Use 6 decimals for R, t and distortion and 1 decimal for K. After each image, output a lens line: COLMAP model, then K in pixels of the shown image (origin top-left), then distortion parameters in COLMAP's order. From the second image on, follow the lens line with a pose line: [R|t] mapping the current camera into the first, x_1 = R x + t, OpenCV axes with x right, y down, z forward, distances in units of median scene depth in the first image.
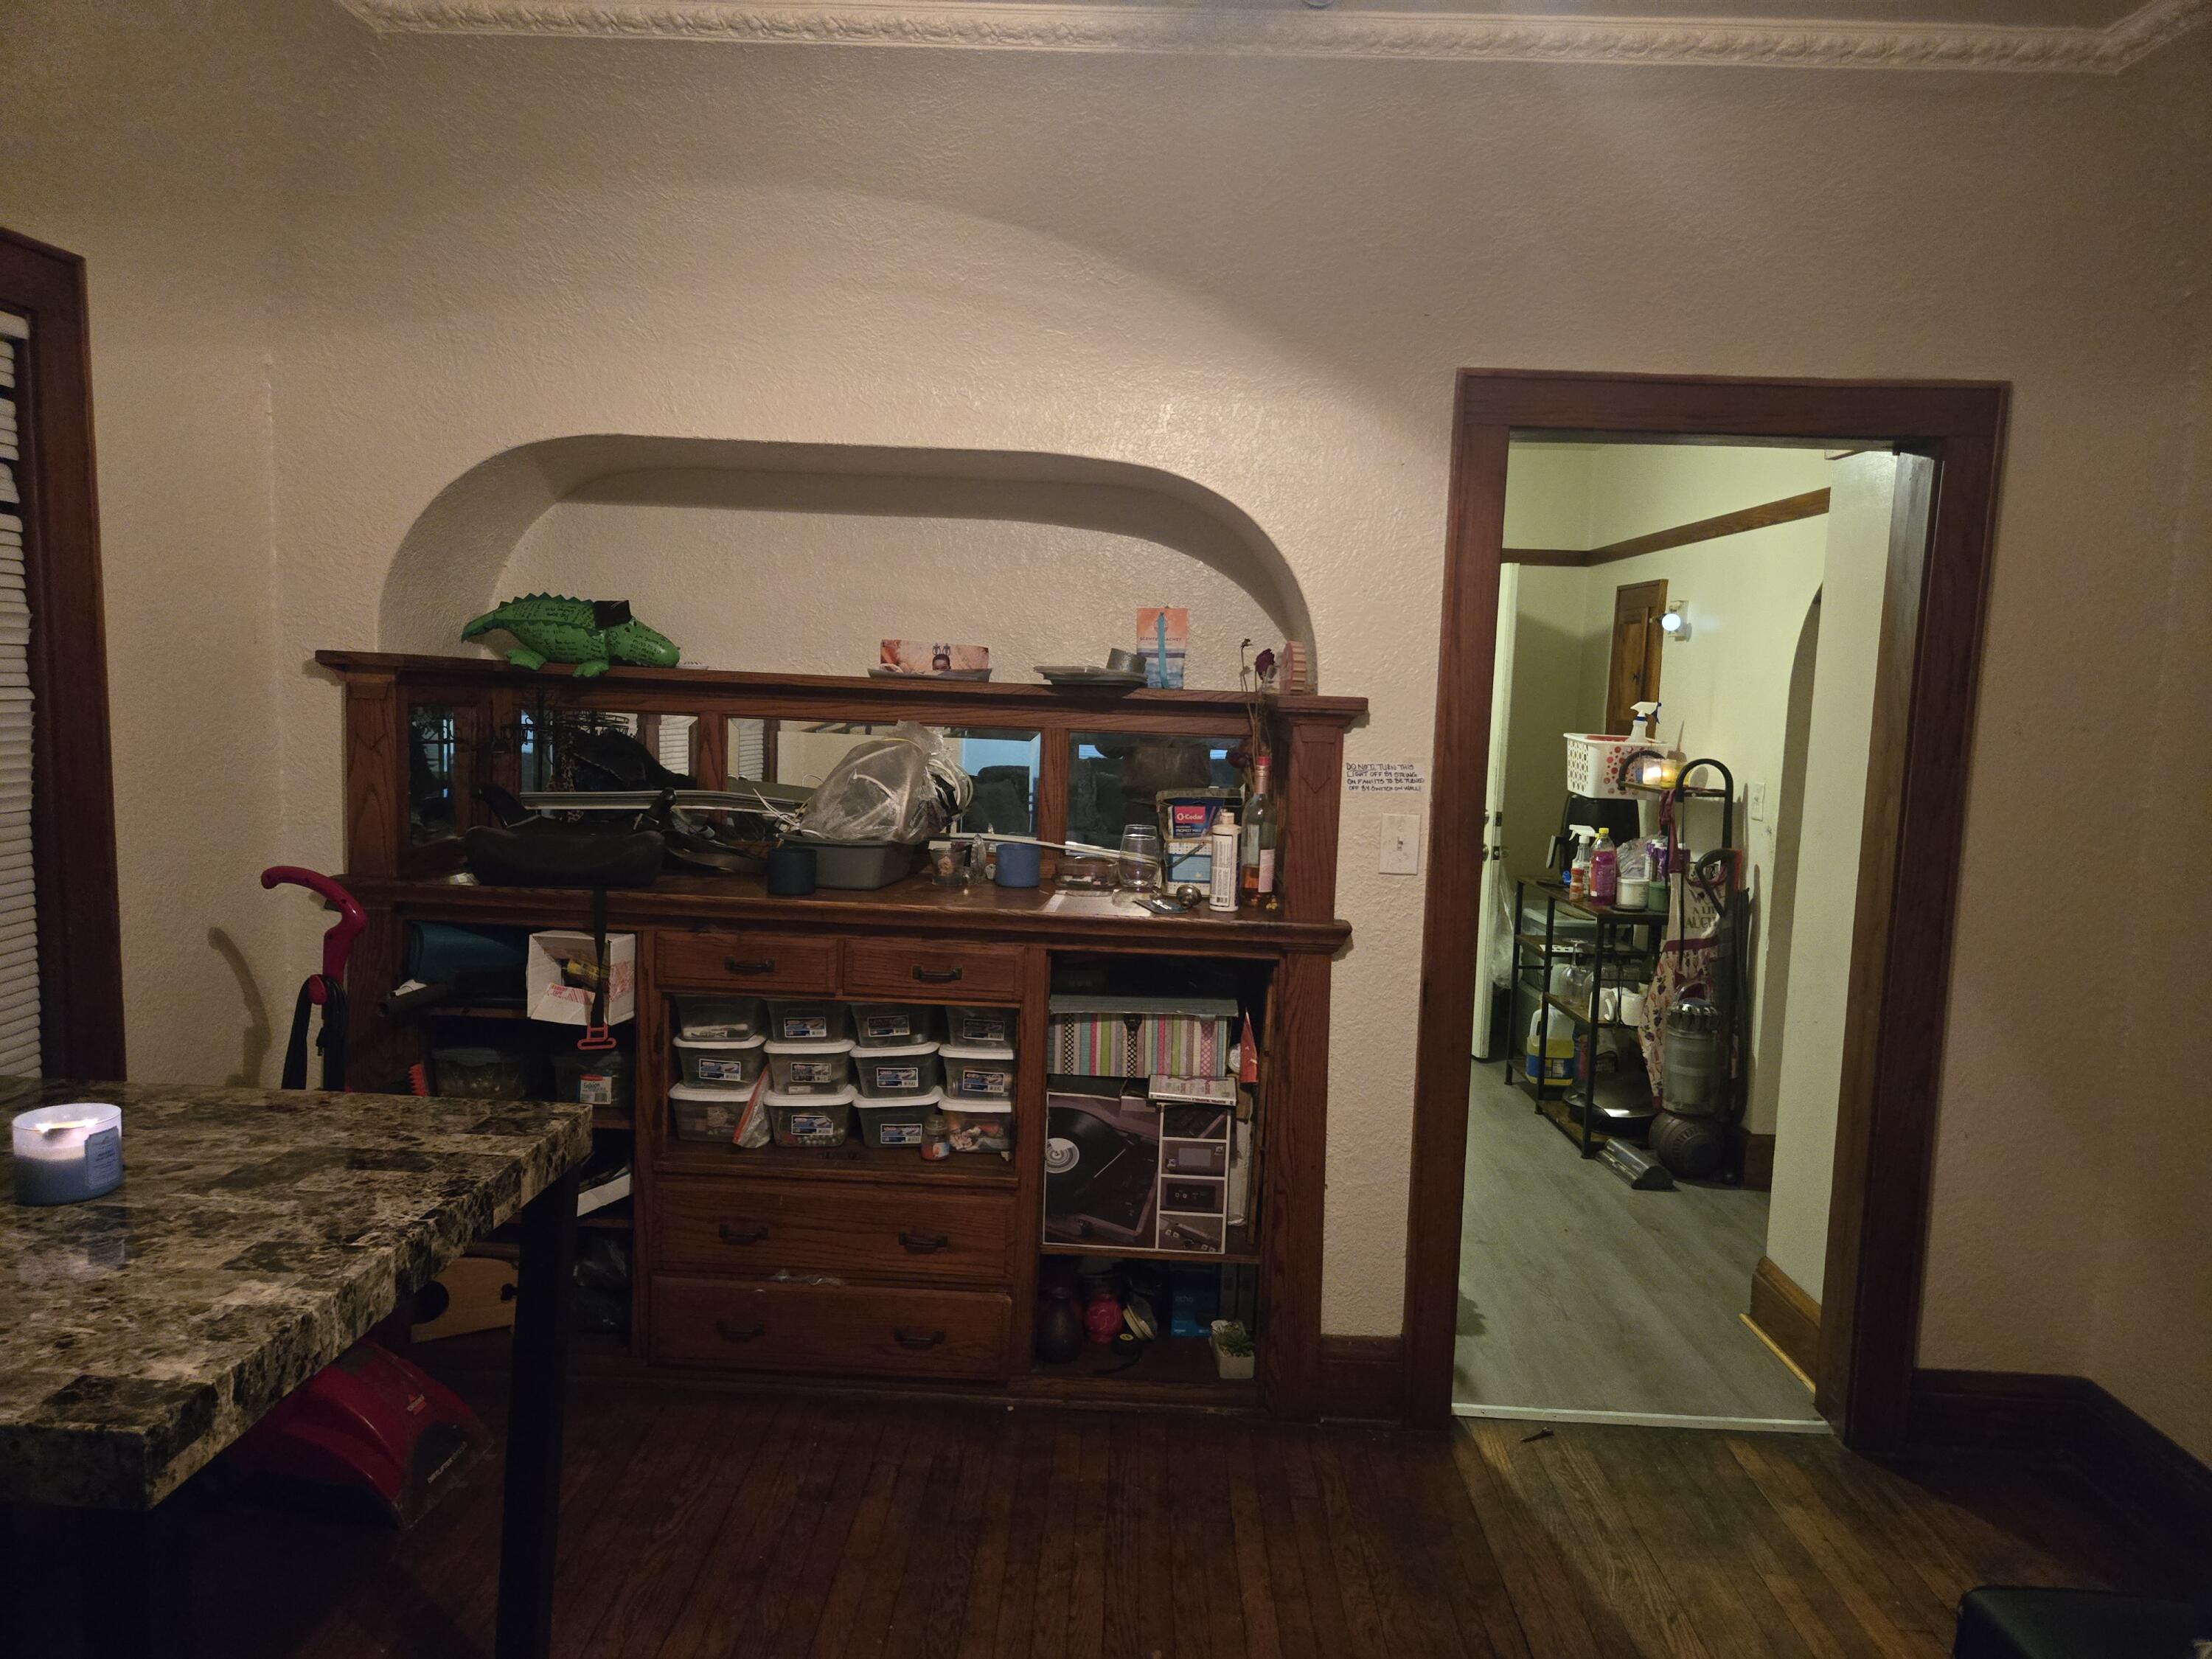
lens RADIAL K [[1511.2, 0, 1093.3], [0, 1511.2, 839.0], [0, 0, 1]] dist [0.077666, -0.064765]
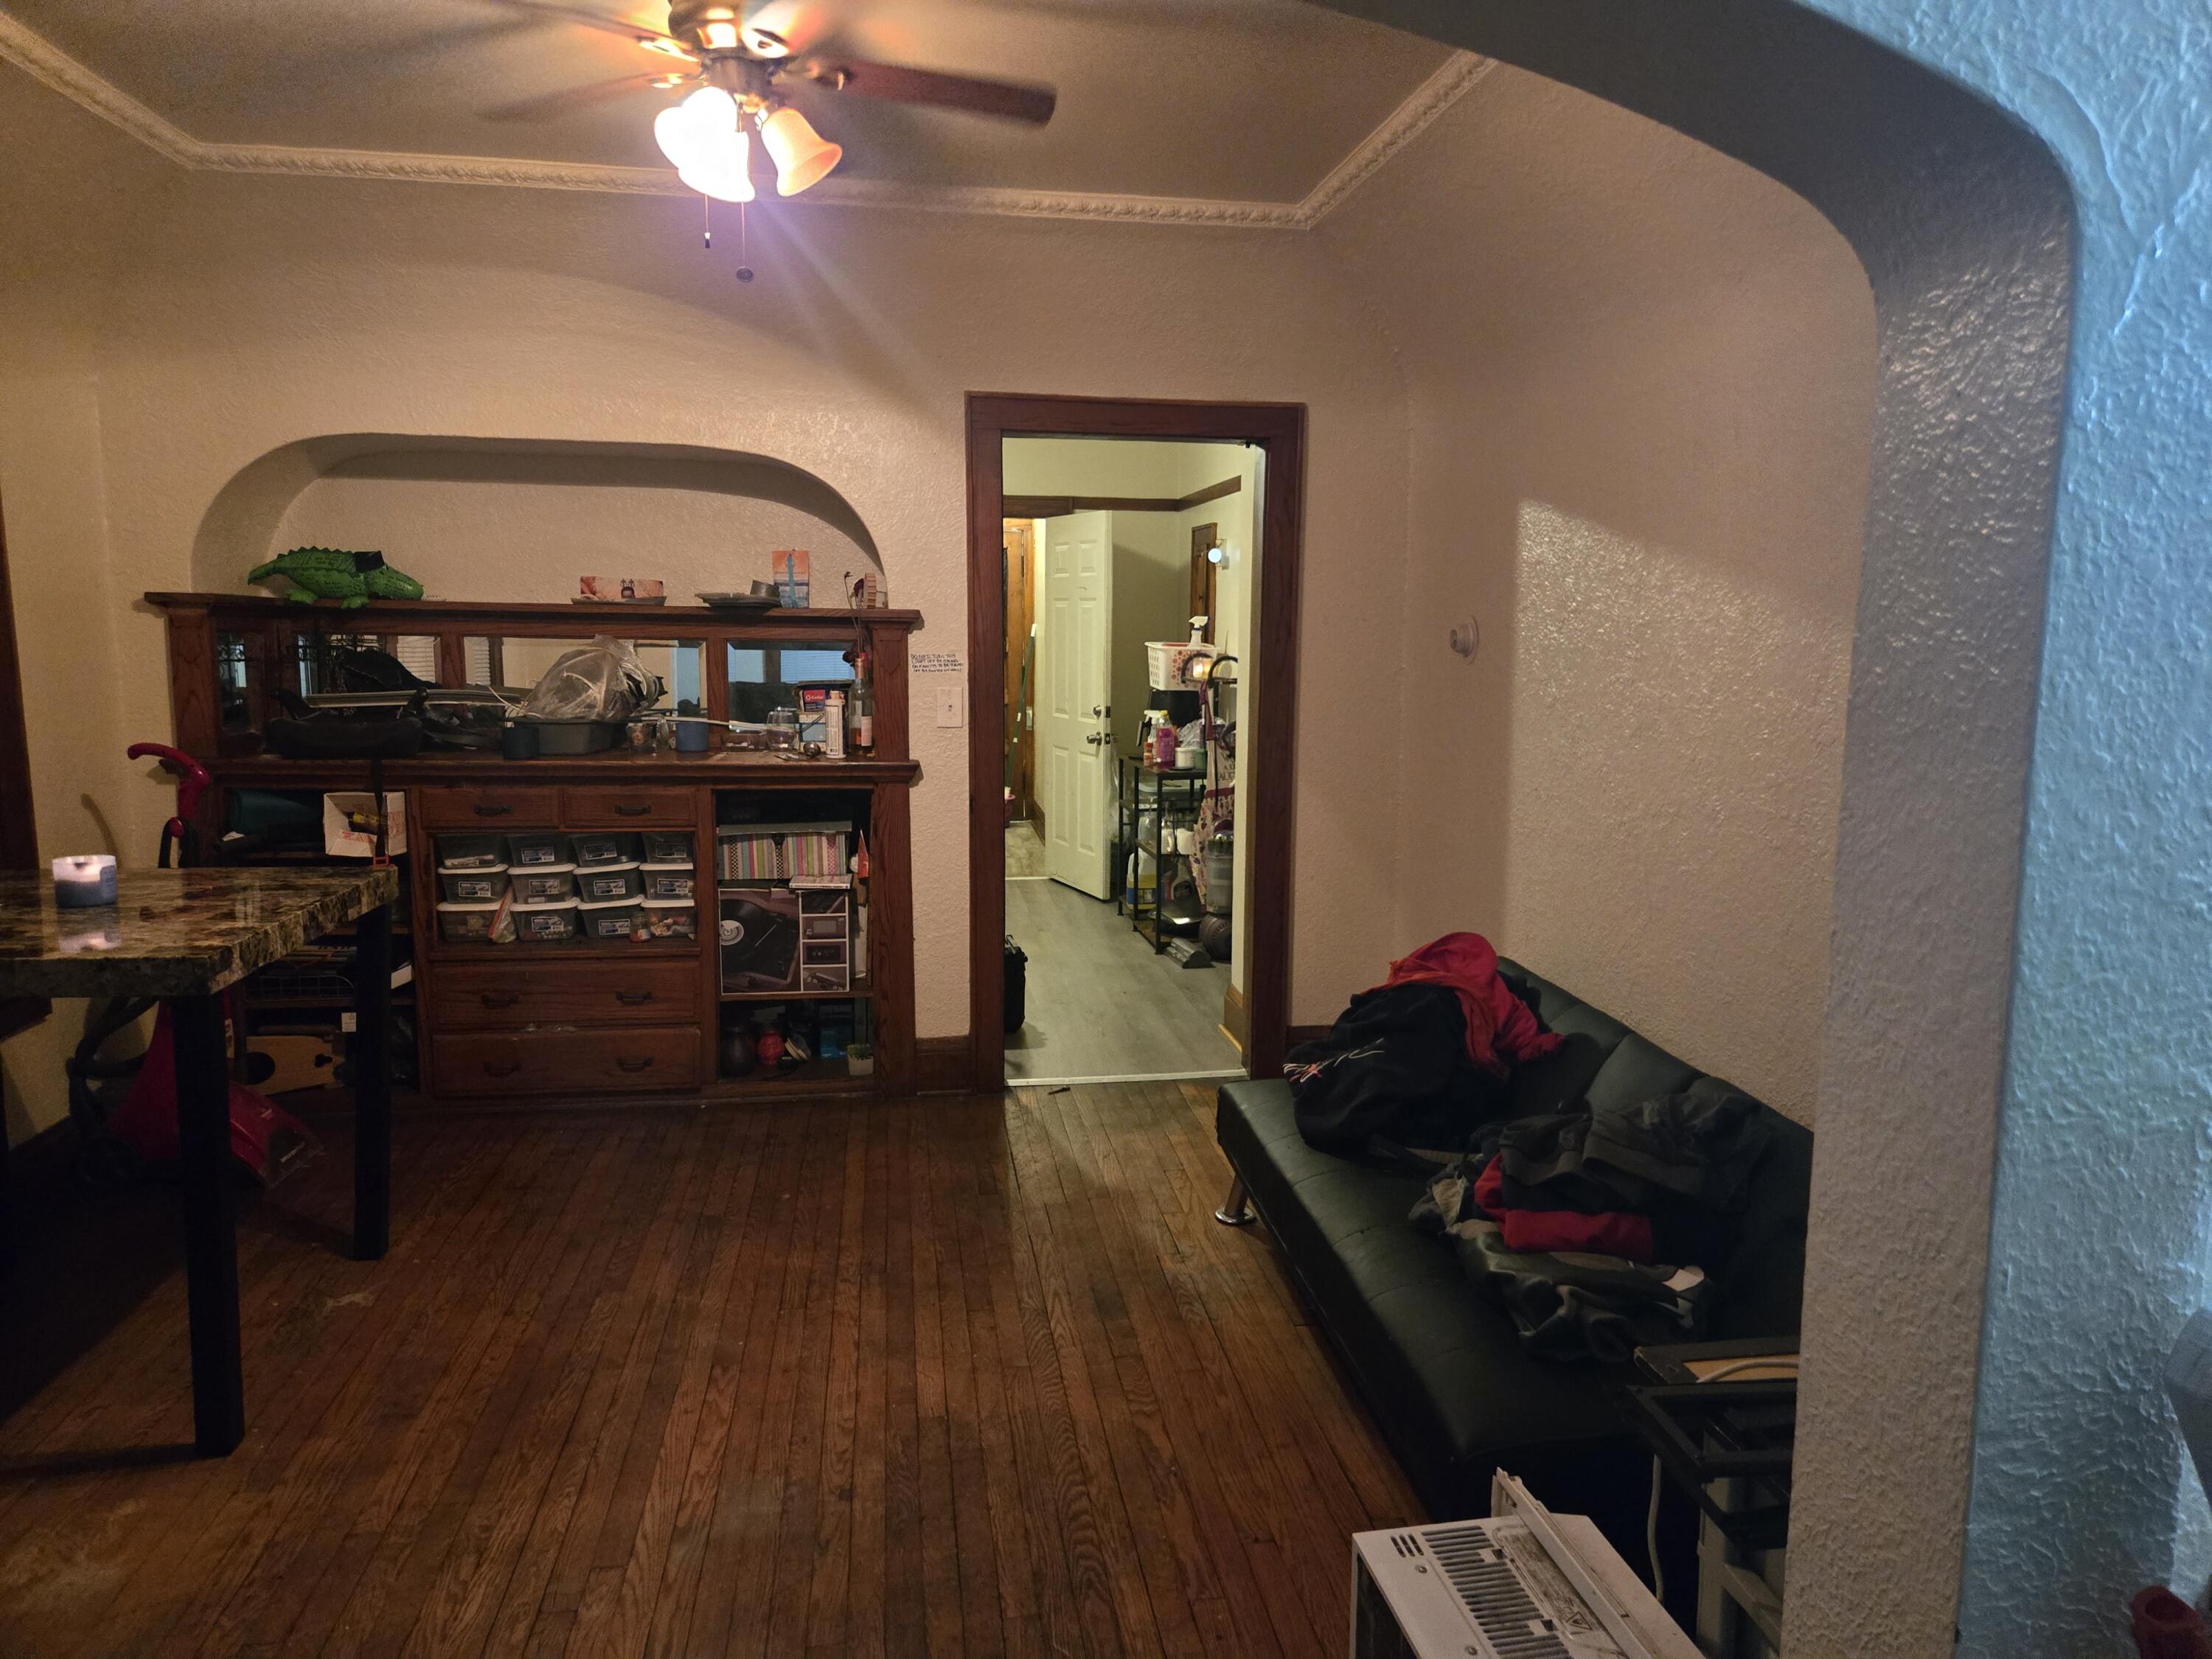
lens RADIAL K [[1511.2, 0, 1115.2], [0, 1511.2, 823.4], [0, 0, 1]] dist [0.077666, -0.064765]
pose [[0.984051, -0.049563, 0.170841, 0.098260], [0.044354, 0.998431, 0.034177, 0.072087], [-0.172267, -0.026054, 0.984706, -0.493647]]
